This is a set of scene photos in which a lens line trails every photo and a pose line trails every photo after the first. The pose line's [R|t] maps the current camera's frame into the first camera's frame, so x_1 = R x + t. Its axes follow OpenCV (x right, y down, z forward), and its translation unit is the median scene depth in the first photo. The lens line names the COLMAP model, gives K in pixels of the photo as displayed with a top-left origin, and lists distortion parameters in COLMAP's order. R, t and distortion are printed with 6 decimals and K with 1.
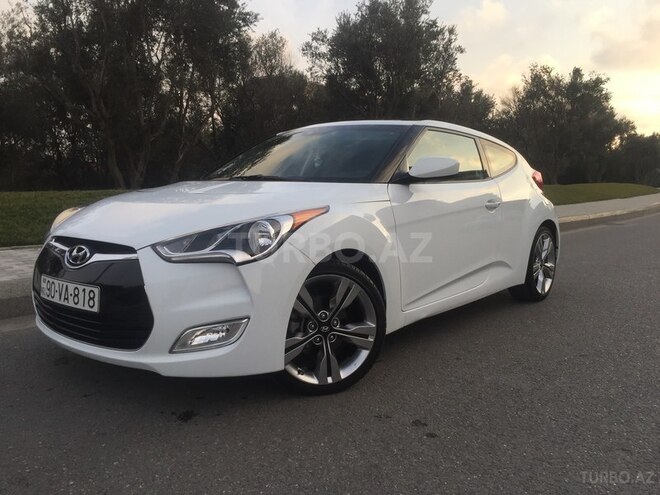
lens RADIAL K [[558.4, 0, 330.0], [0, 558.4, 247.5], [0, 0, 1]] dist [0.050909, -0.006250]
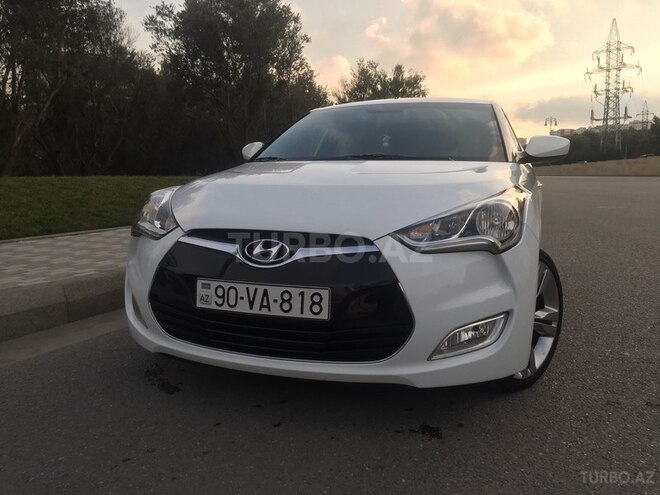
lens RADIAL K [[558.4, 0, 330.0], [0, 558.4, 247.5], [0, 0, 1]] dist [0.050909, -0.006250]
pose [[0.945481, -0.044892, 0.322568, -0.106618], [0.038546, 0.998918, 0.026038, -0.001487], [-0.323388, -0.012185, 0.946188, 0.038601]]
